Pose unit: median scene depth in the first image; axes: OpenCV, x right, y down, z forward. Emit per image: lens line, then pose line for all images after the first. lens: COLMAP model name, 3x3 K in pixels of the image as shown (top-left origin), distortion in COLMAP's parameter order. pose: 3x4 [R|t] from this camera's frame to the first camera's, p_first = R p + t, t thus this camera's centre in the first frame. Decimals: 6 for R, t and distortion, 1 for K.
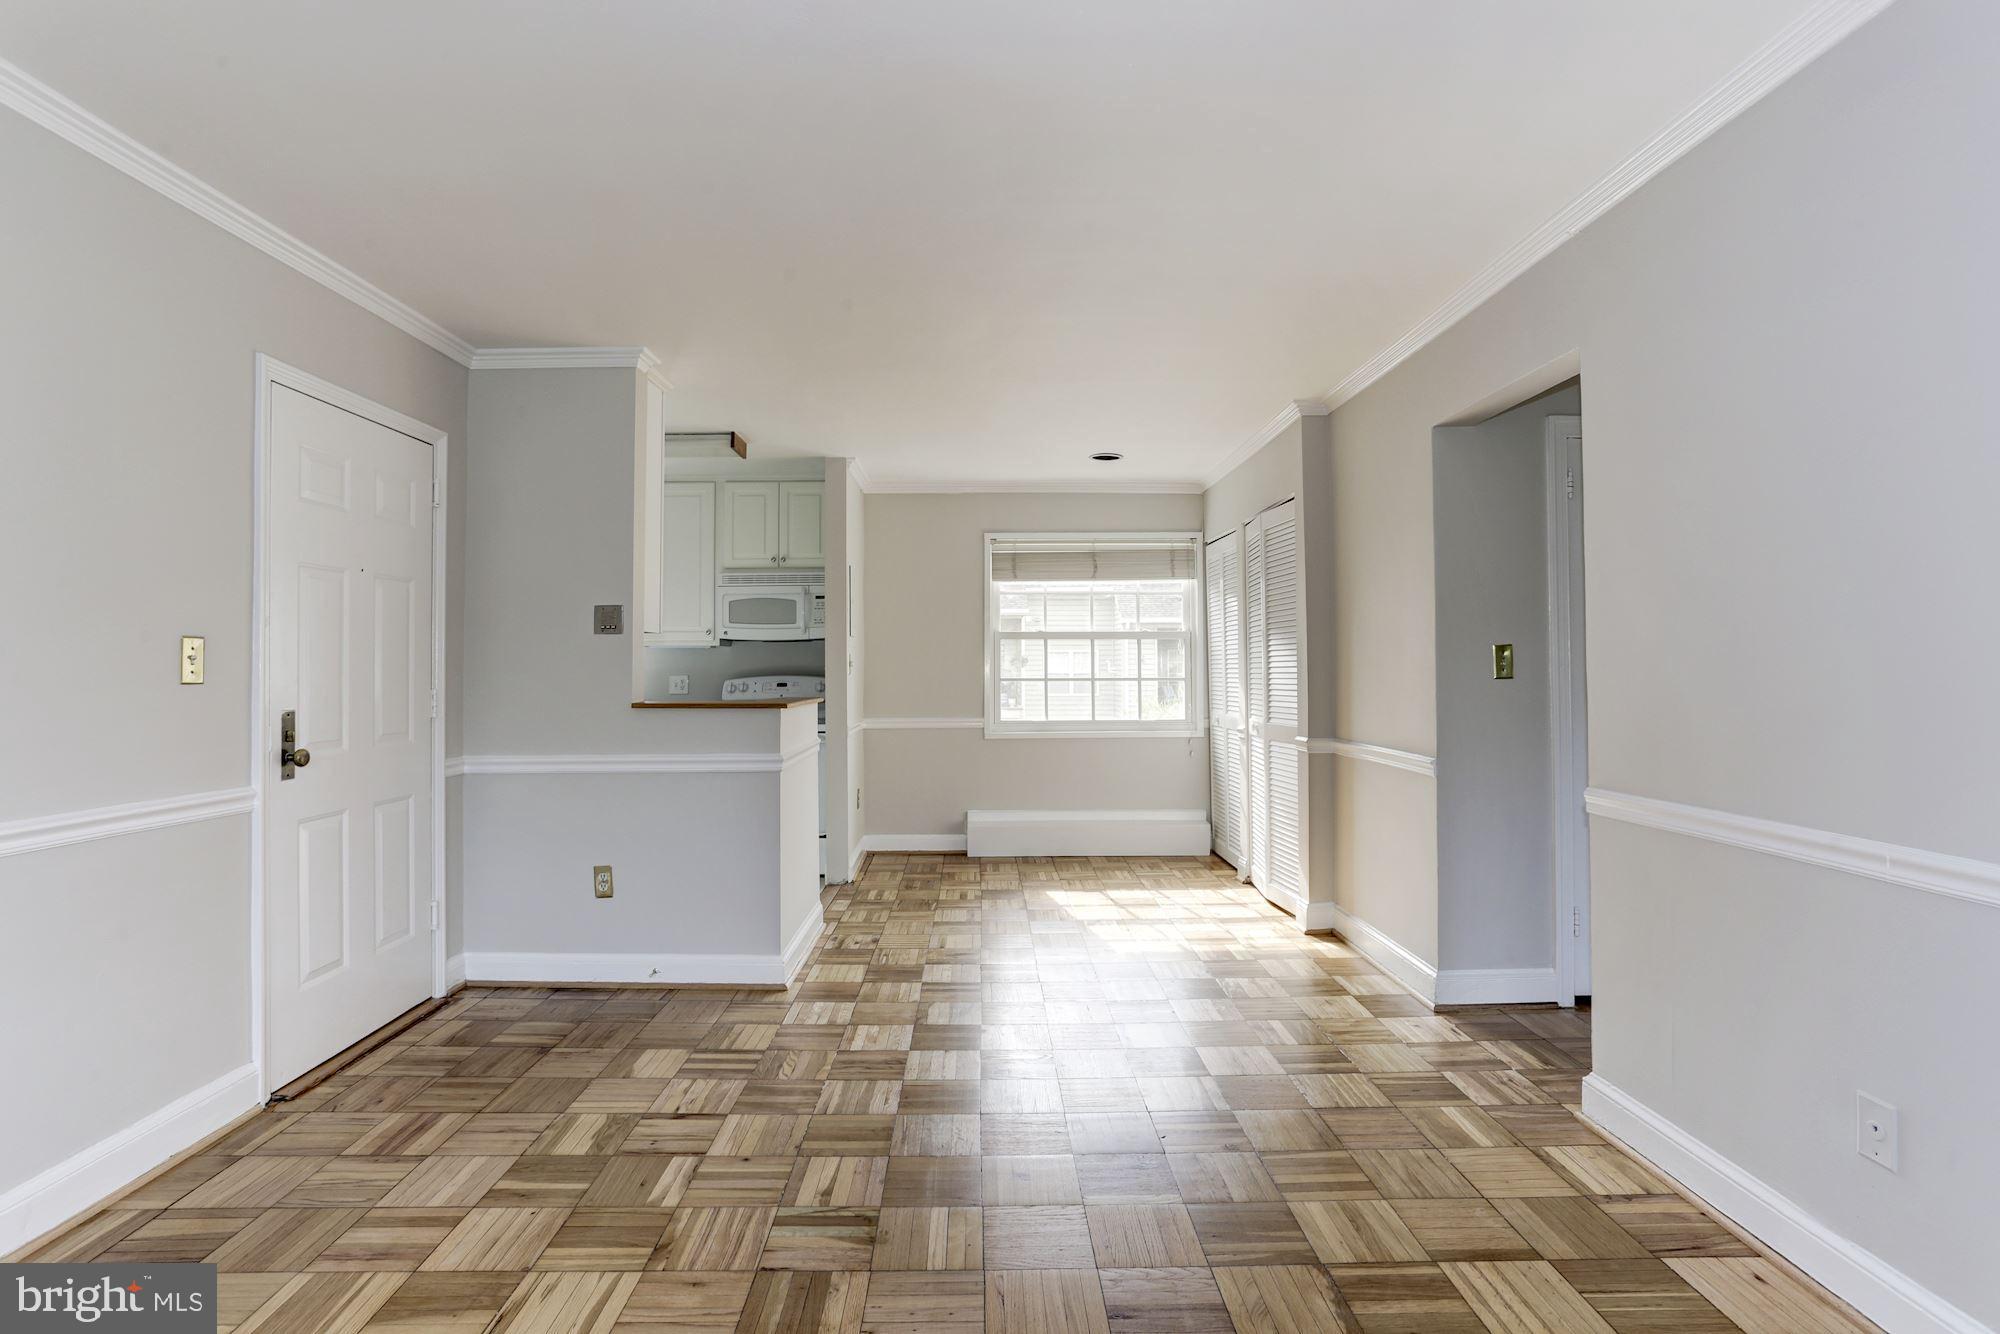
lens RADIAL K [[985.9, 0, 1000.0], [0, 985.9, 667.0], [0, 0, 1]] dist [-0.062058, 0.039995]
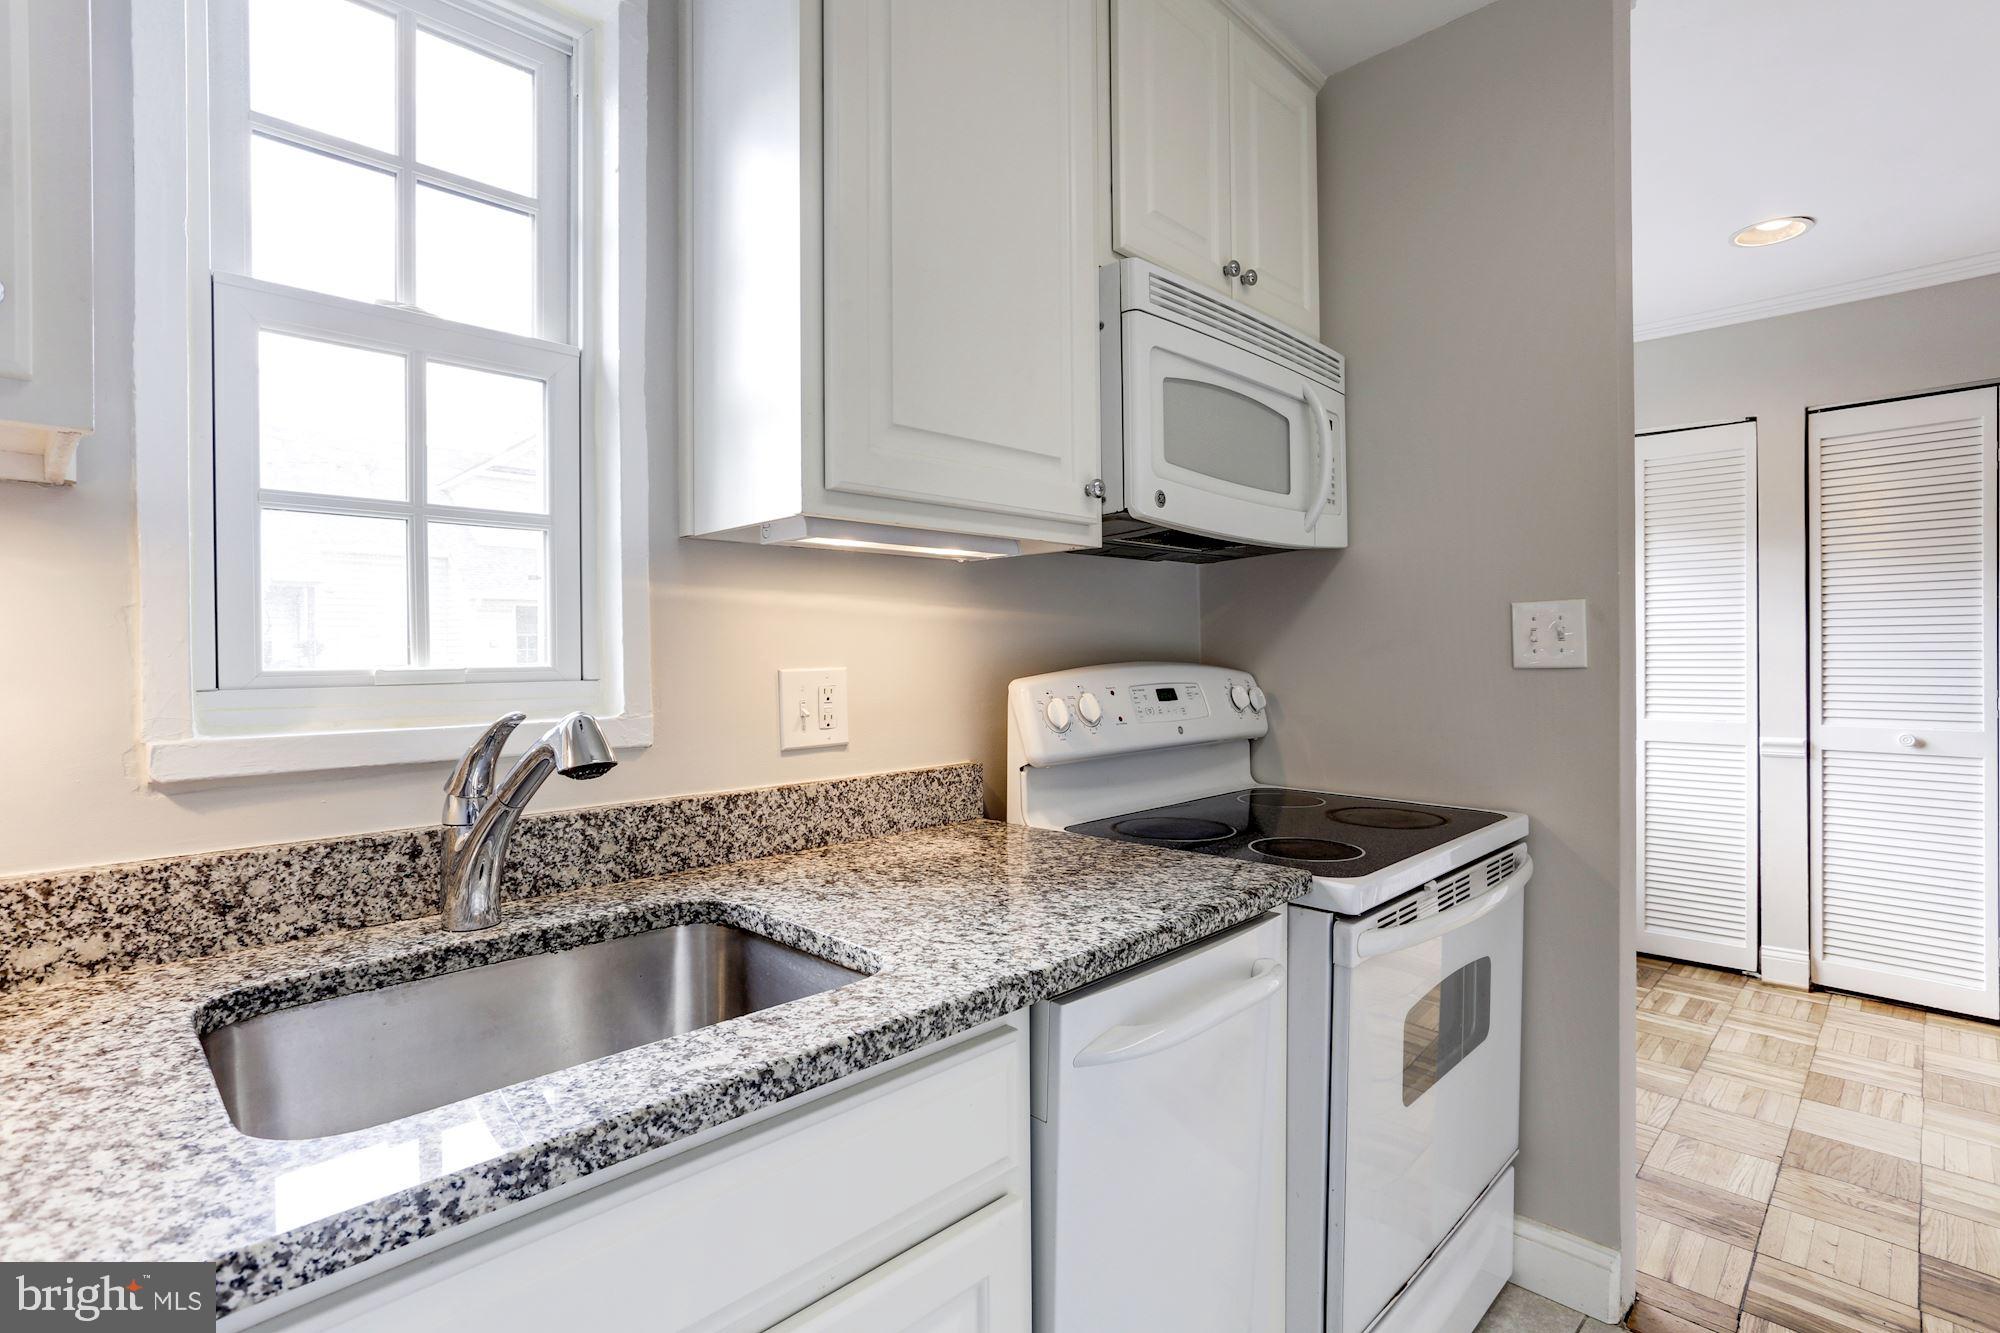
lens RADIAL K [[985.9, 0, 1000.0], [0, 985.9, 666.5], [0, 0, 1]] dist [-0.062058, 0.039995]
pose [[0.709531, -0.011893, 0.704573, -0.663845], [0.001115, 0.999875, 0.015754, 0.007614], [-0.704673, -0.010392, 0.709456, 1.144133]]
